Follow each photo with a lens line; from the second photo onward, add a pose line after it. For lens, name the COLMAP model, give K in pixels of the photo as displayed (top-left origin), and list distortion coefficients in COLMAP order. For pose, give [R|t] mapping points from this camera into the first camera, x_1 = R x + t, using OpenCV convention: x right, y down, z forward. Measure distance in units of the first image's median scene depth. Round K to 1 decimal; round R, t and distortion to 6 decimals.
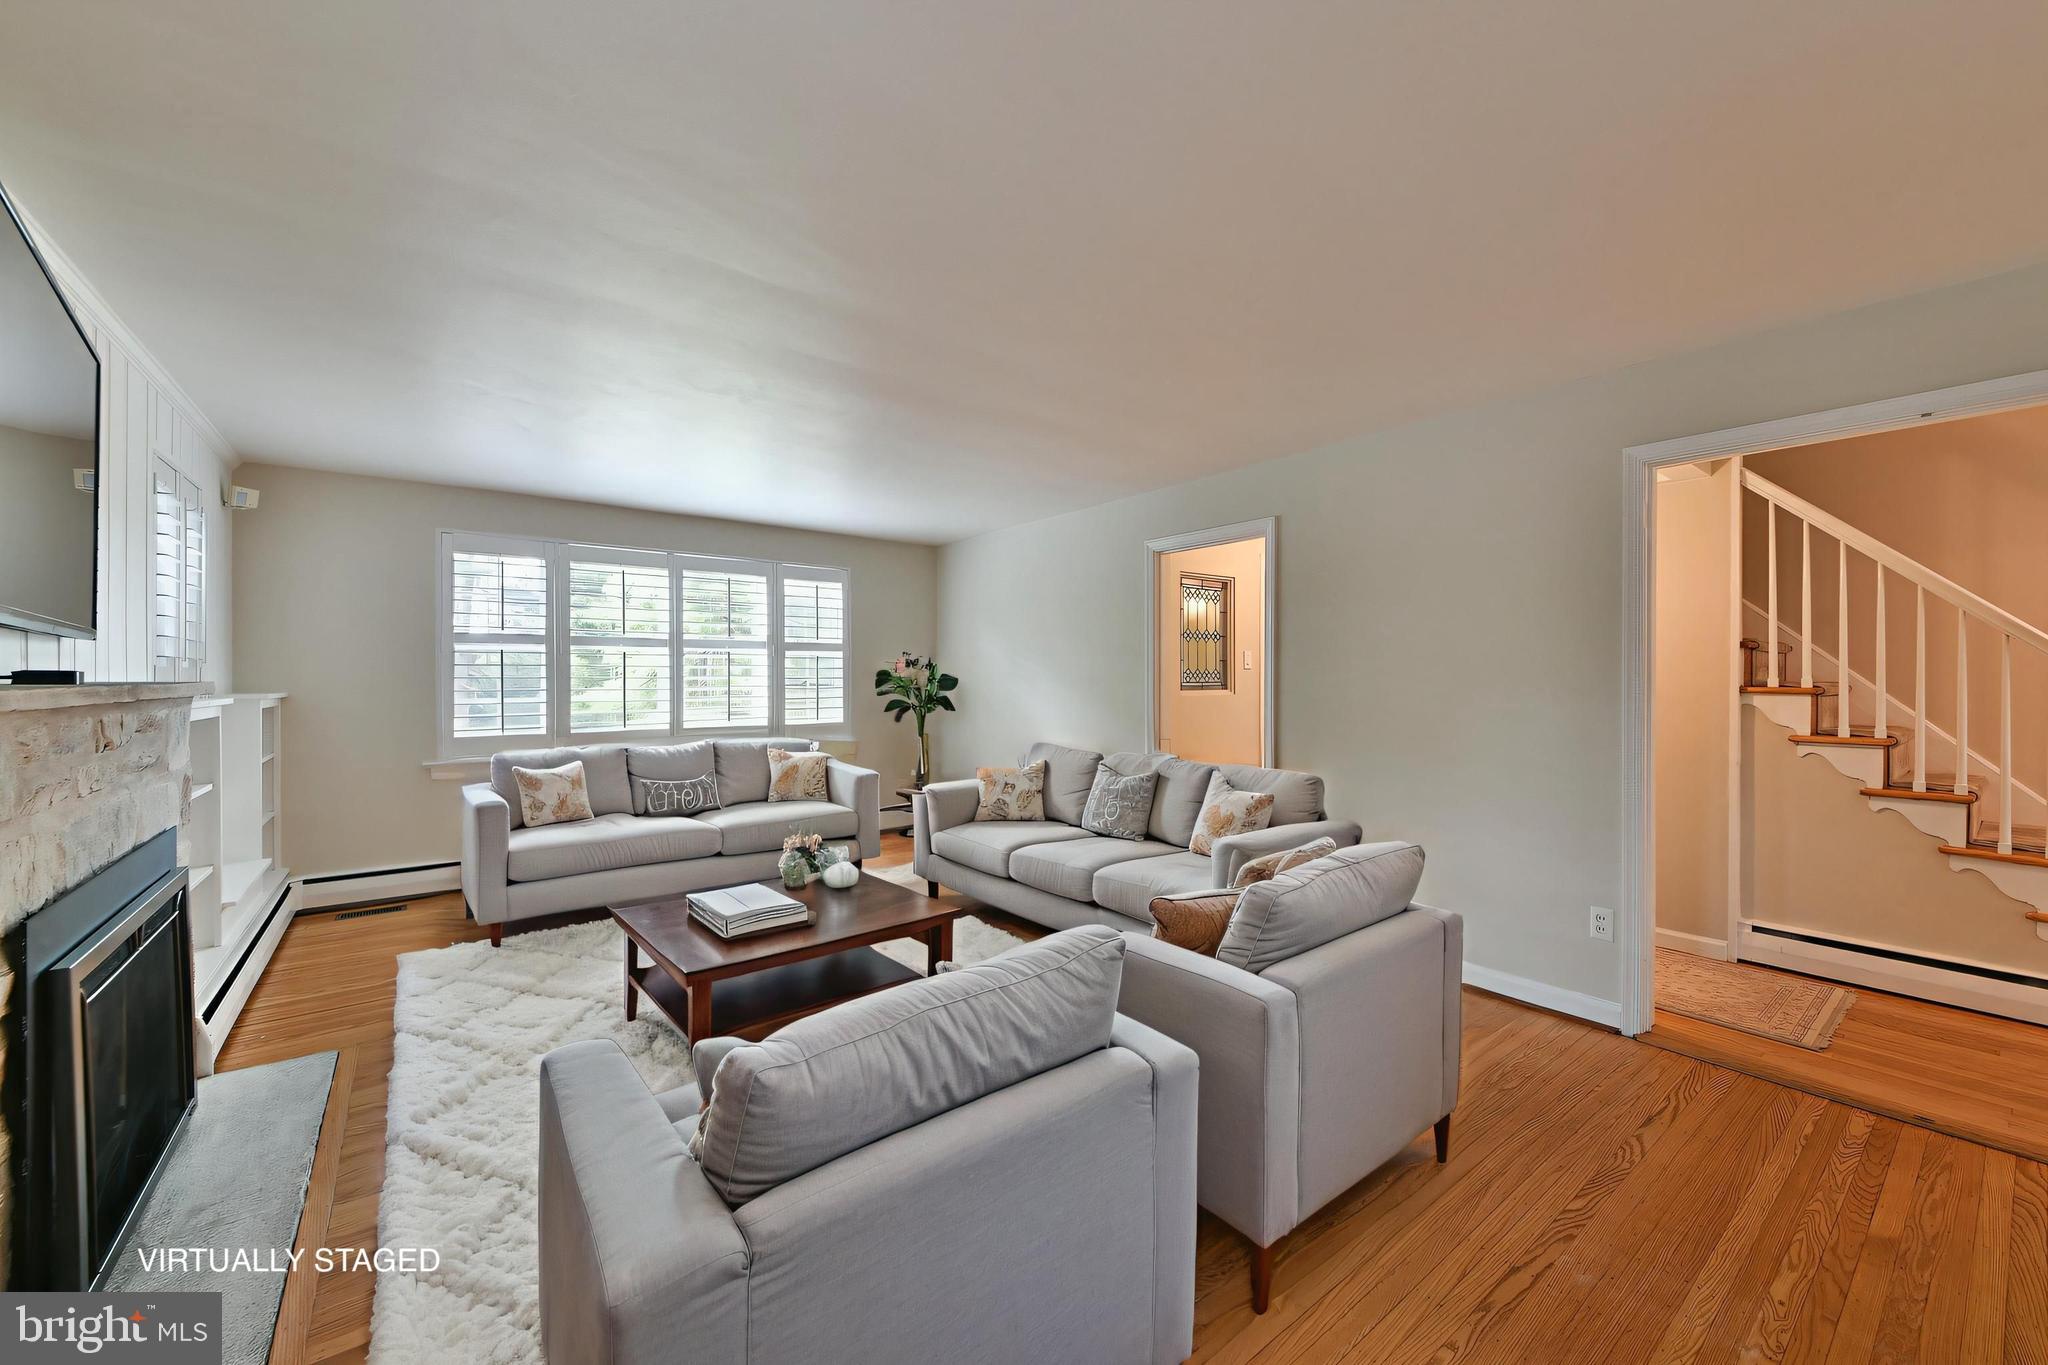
lens RADIAL K [[758.7, 0, 1024.0], [0, 758.7, 682.5], [0, 0, 1]] dist [0.000229, 0.000002]
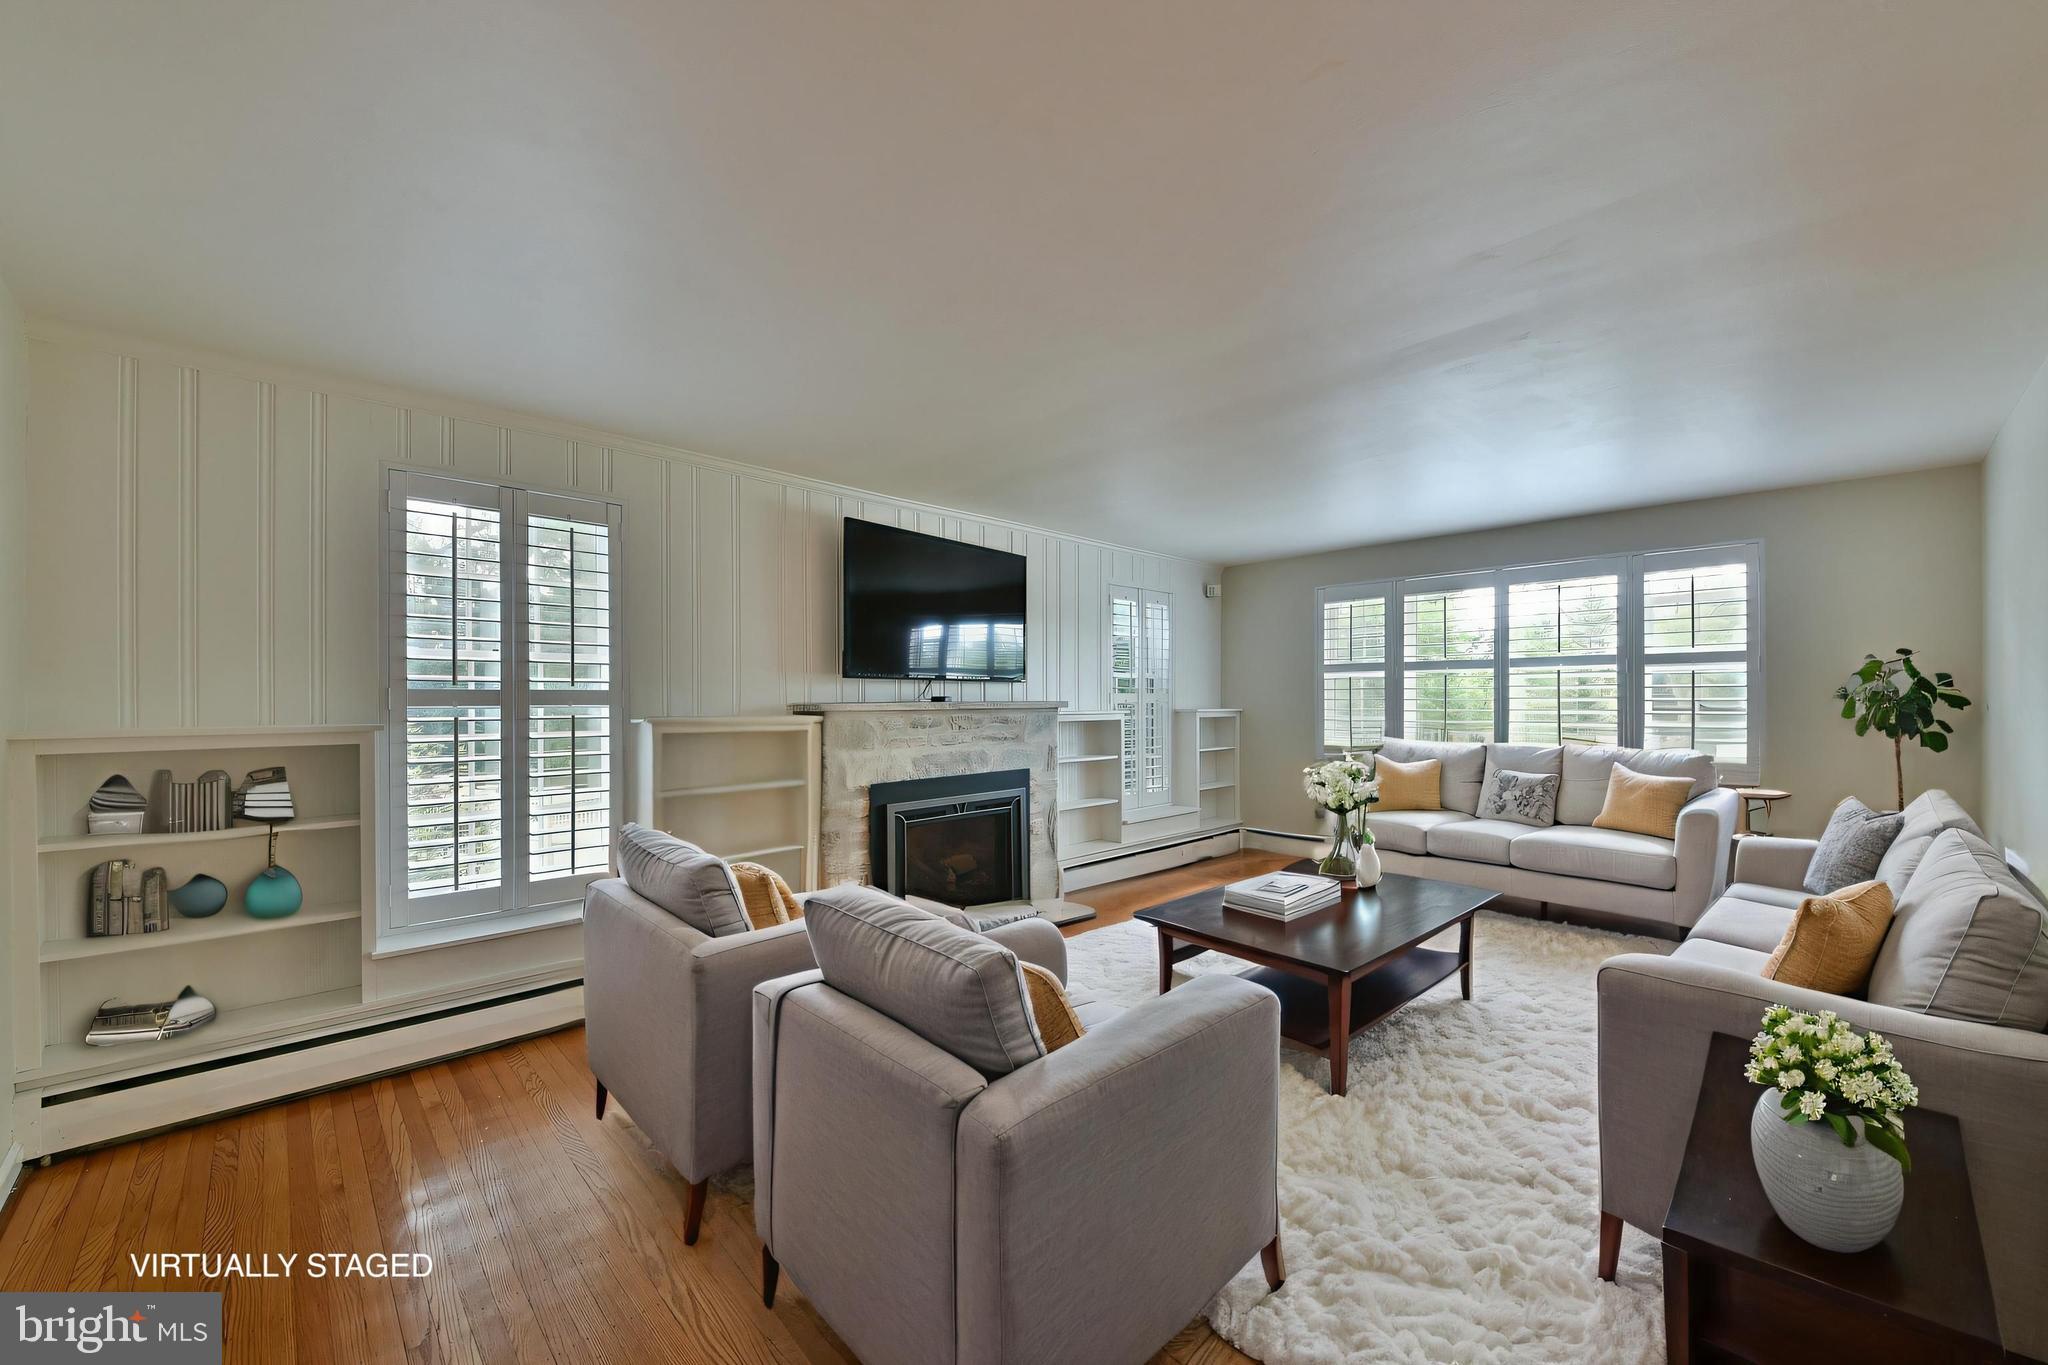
lens RADIAL K [[758.7, 0, 1024.0], [0, 758.7, 682.5], [0, 0, 1]] dist [0.000229, 0.000002]
pose [[0.103680, -0.022679, -0.994352, 0.405489], [-0.007707, 0.999692, -0.023605, -0.000304], [0.994581, 0.010110, 0.103473, 0.291211]]
